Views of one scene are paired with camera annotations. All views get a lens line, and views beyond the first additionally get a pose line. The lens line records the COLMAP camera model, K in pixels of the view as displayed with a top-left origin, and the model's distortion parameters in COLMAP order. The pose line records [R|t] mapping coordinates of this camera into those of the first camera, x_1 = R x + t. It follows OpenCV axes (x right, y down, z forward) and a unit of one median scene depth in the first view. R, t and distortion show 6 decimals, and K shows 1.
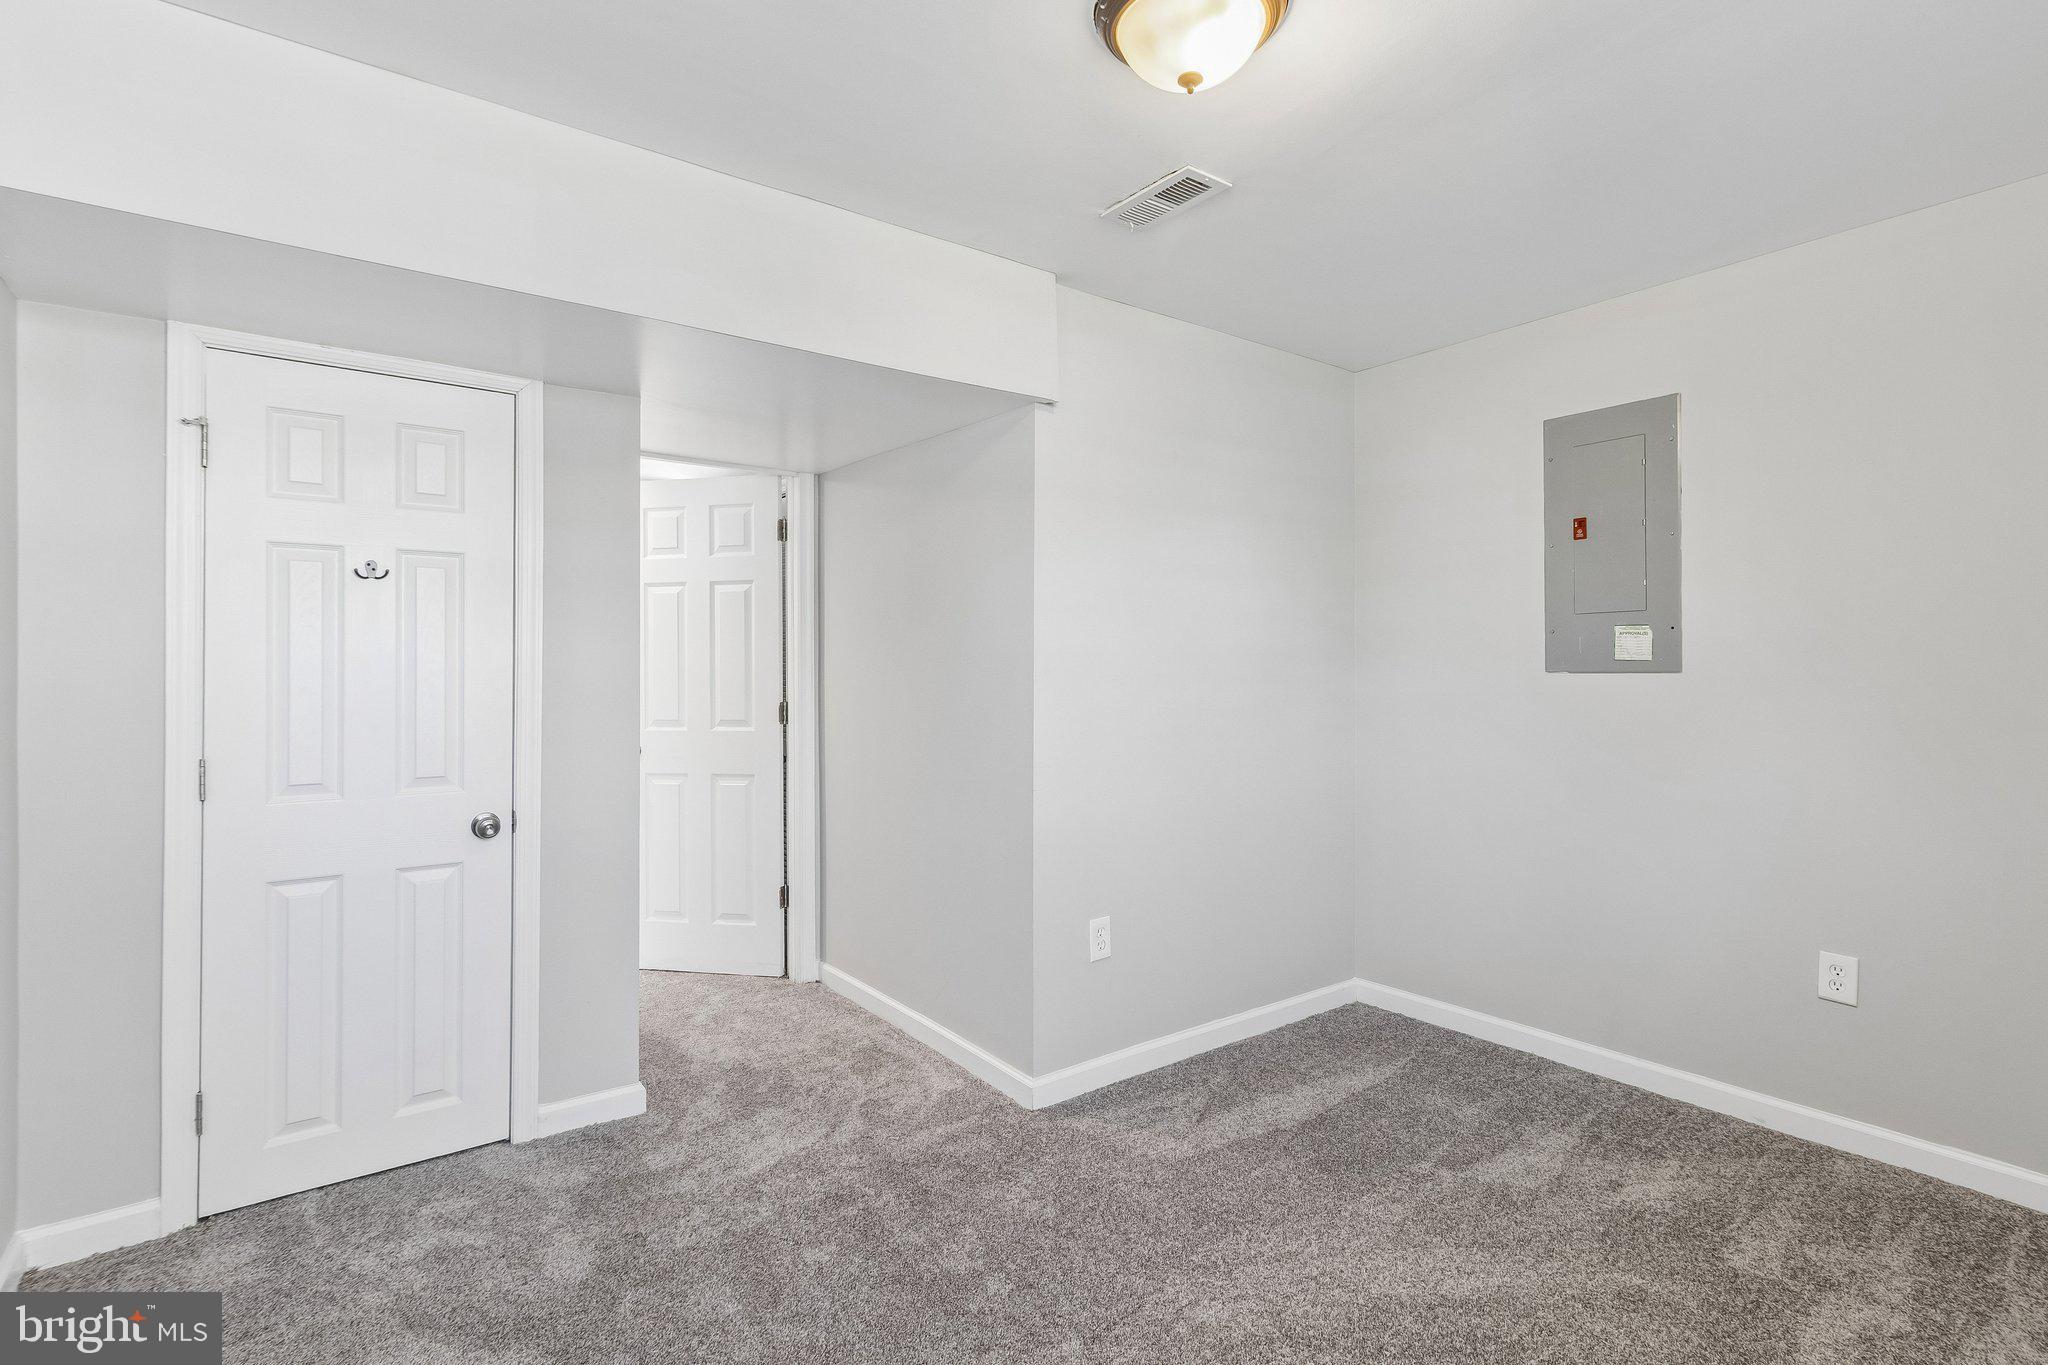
lens RADIAL K [[957.4, 0, 1024.0], [0, 957.4, 682.5], [0, 0, 1]] dist [0.001483, 0.000205]
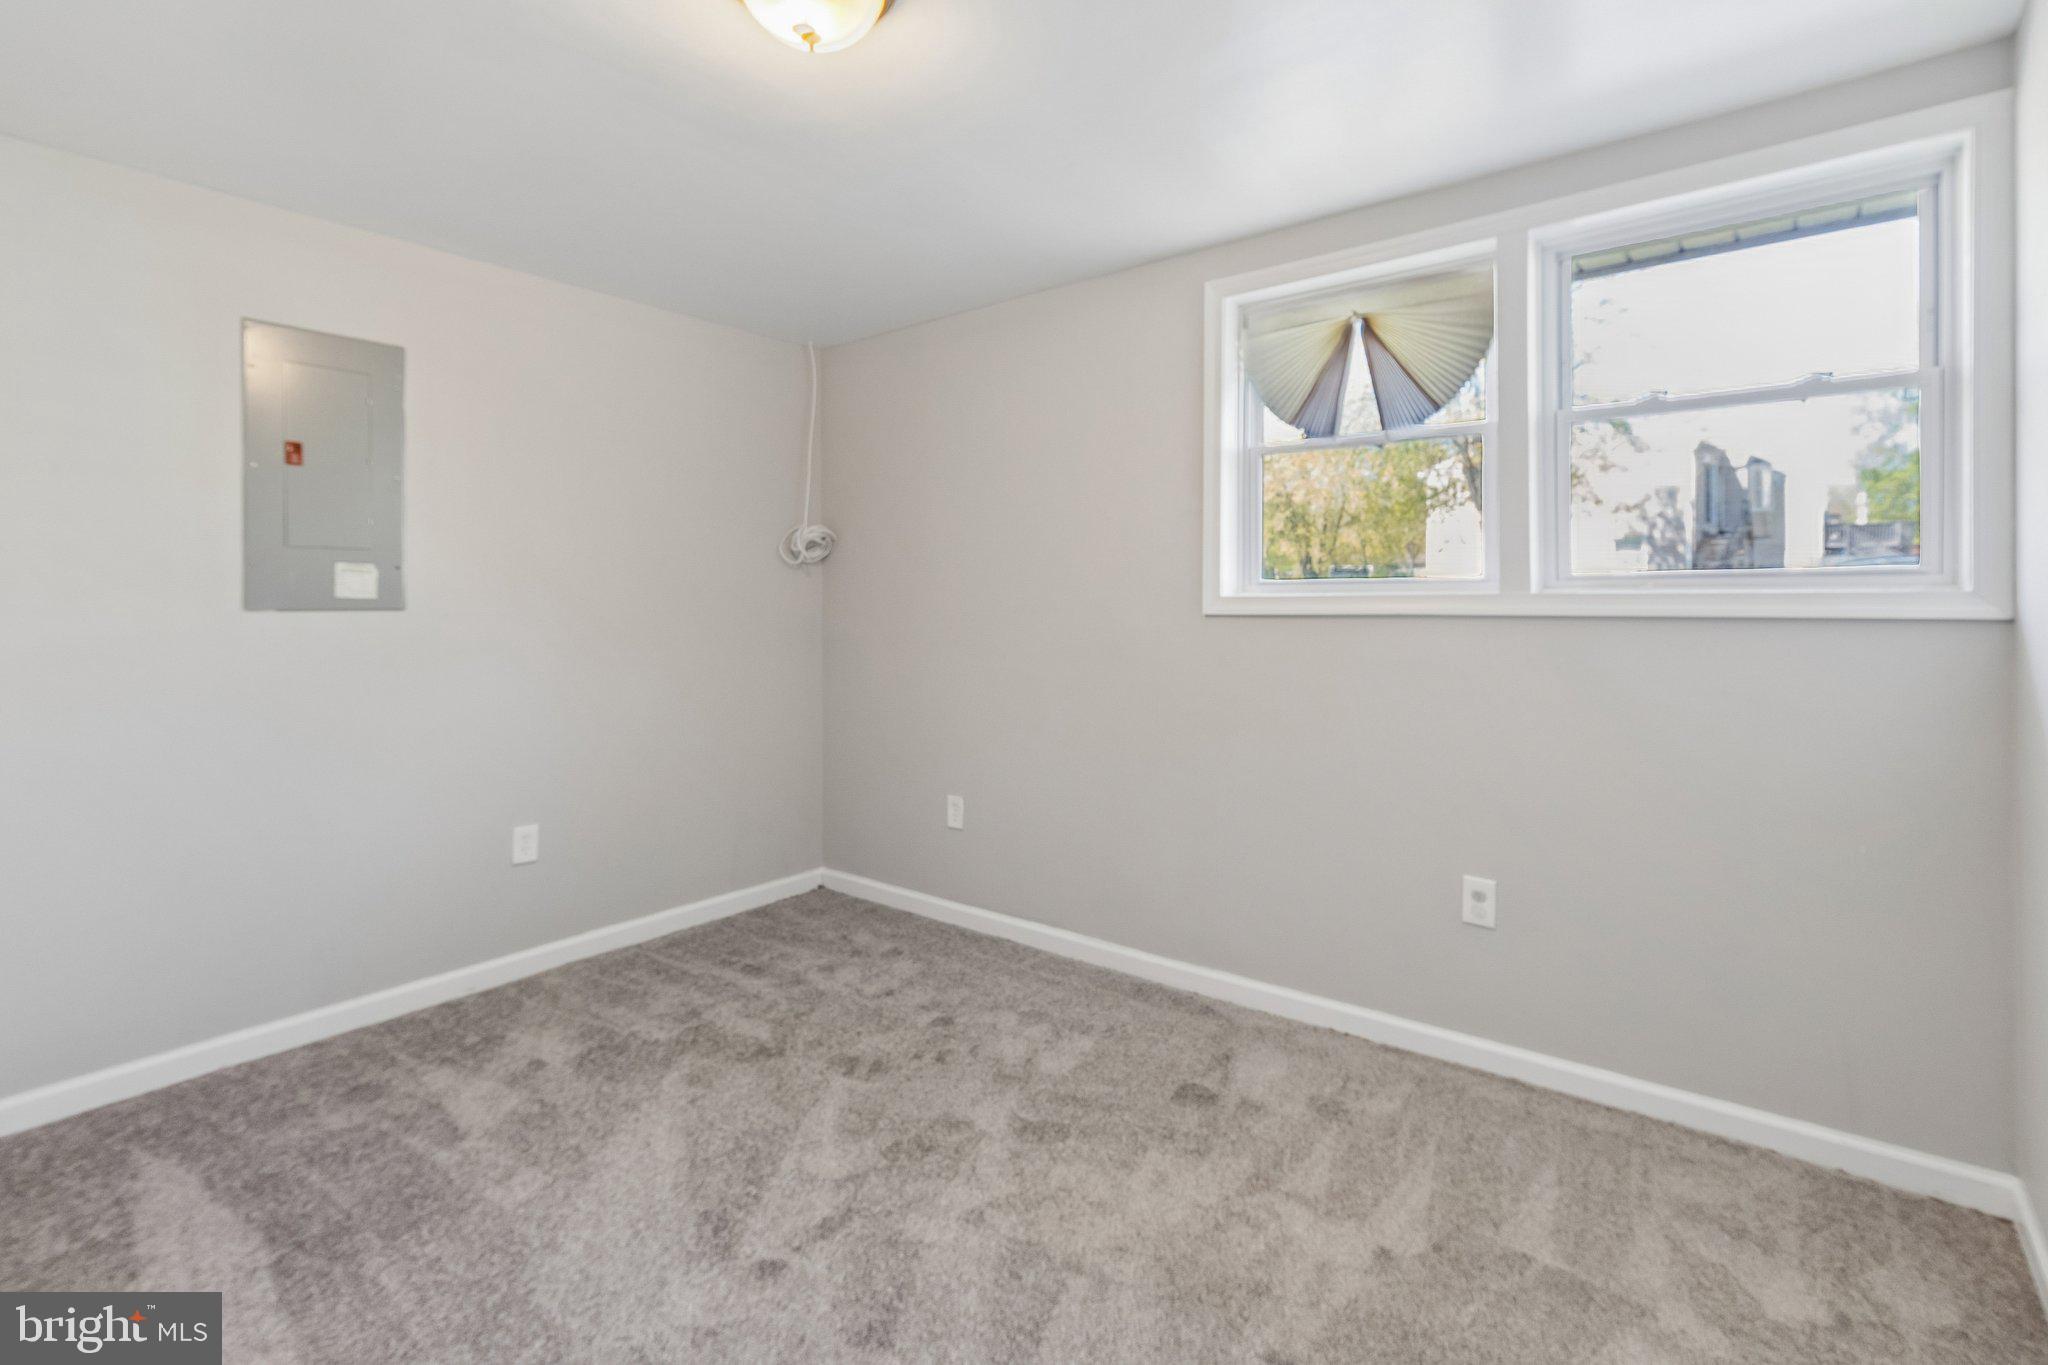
lens RADIAL K [[936.2, 0, 1033.8], [0, 936.2, 621.7], [0, 0, 1]] dist [0.000074, -0.000403]
pose [[-0.275606, -0.006457, 0.961249, -0.529586], [0.012580, 0.999868, 0.010323, 0.000243], [-0.961188, 0.014937, -0.275489, 0.644070]]
